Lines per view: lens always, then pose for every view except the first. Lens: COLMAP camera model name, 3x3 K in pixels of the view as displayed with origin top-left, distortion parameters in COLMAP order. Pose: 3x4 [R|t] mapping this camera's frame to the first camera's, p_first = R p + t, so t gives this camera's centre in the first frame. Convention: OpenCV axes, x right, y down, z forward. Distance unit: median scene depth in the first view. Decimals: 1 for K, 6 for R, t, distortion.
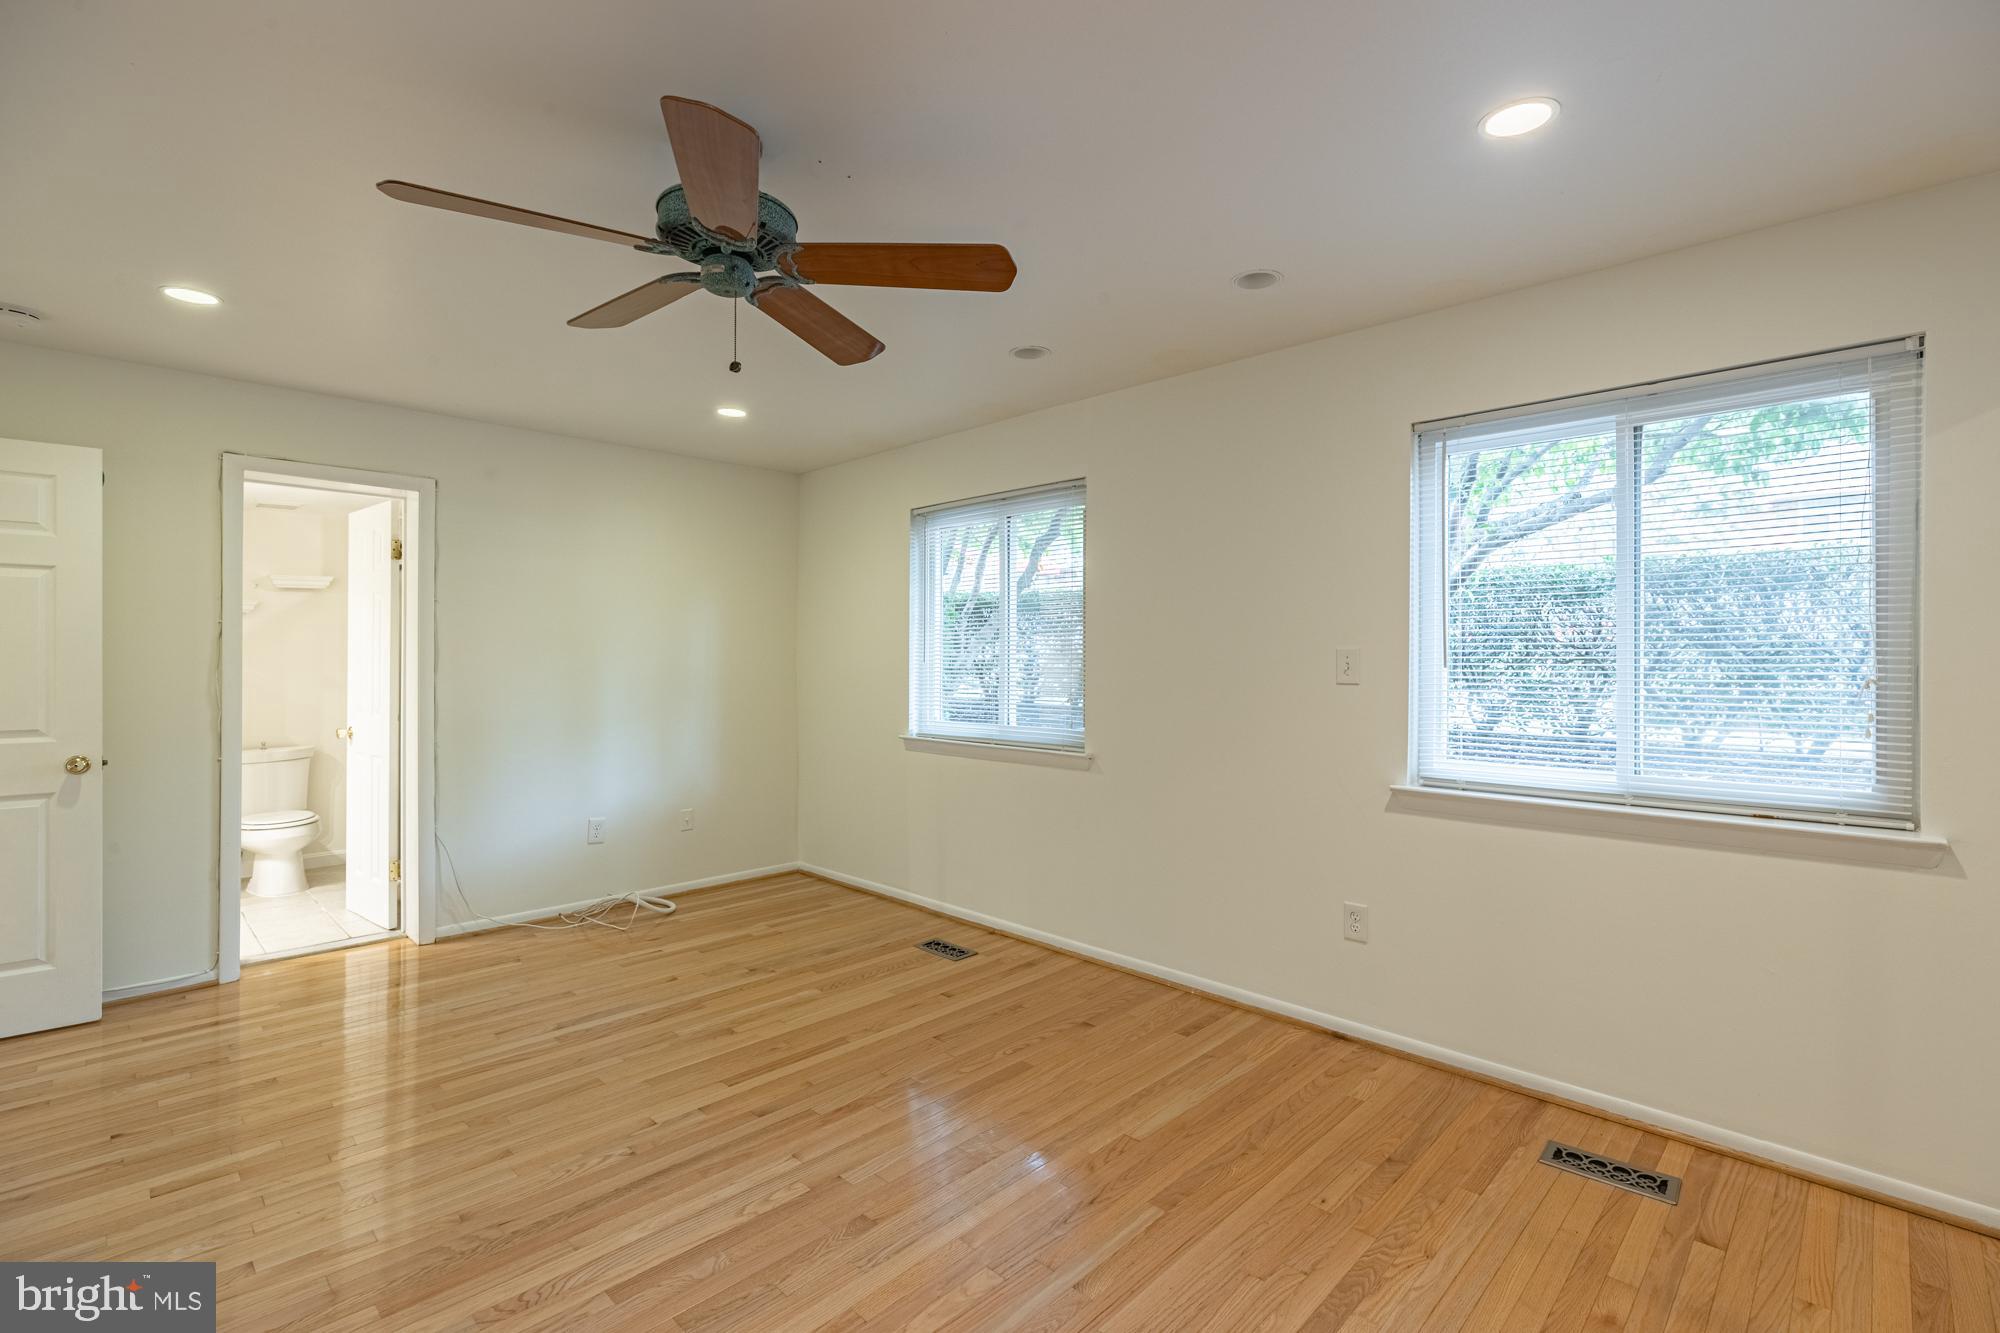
lens RADIAL K [[908.0, 0, 1002.3], [0, 908.0, 661.8], [0, 0, 1]] dist [-0.012090, 0.006914]
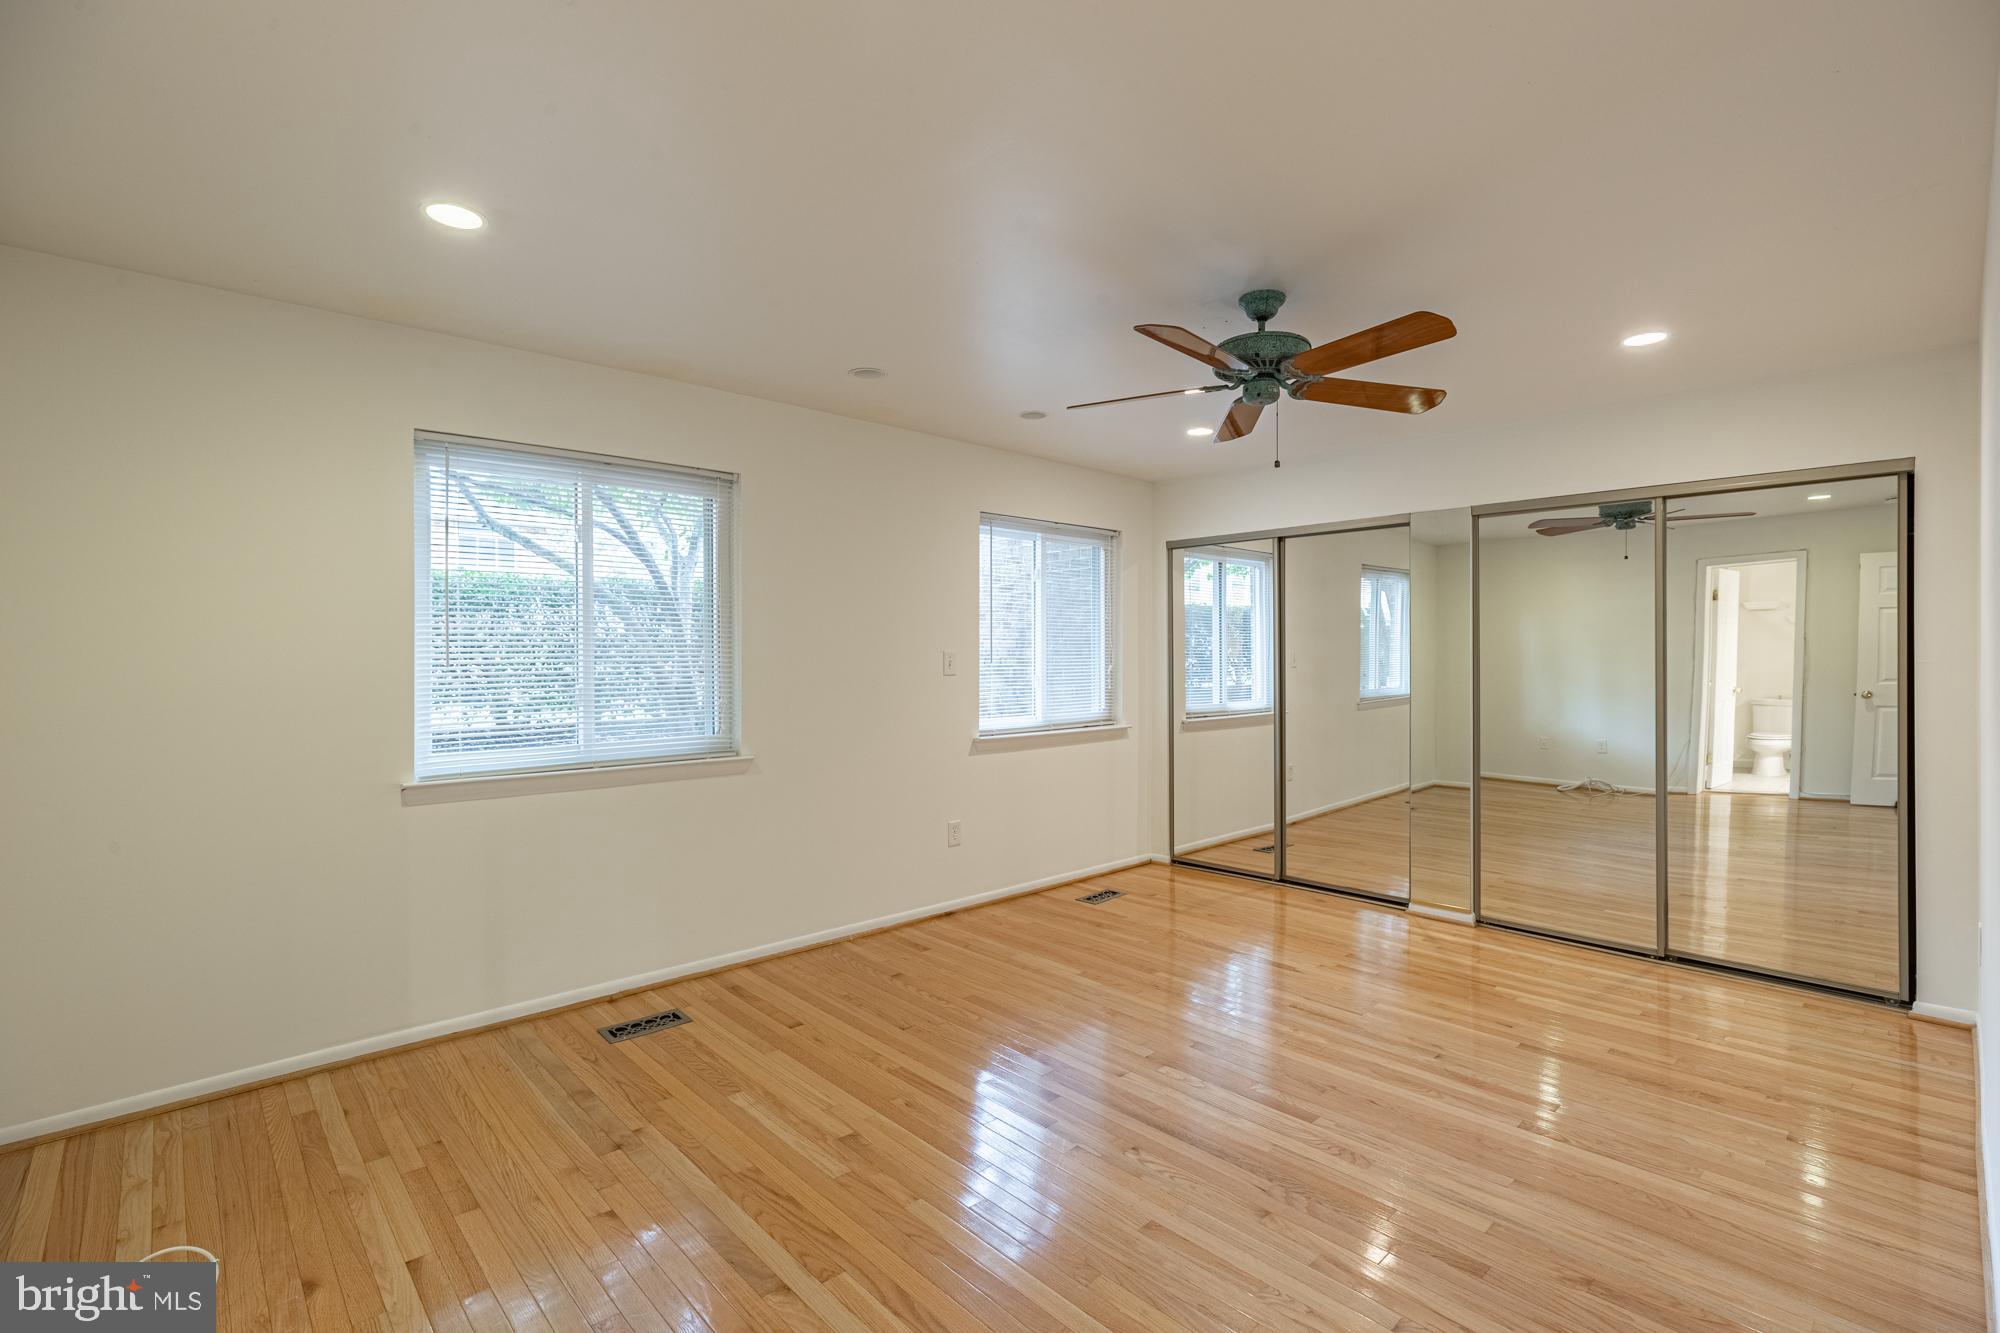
lens RADIAL K [[908.0, 0, 1002.5], [0, 908.0, 663.4], [0, 0, 1]] dist [-0.012090, 0.006914]
pose [[0.040530, -0.011425, 0.999113, -0.946200], [0.007685, 0.999909, 0.011122, -0.008631], [-0.999149, 0.007227, 0.040614, 0.733197]]
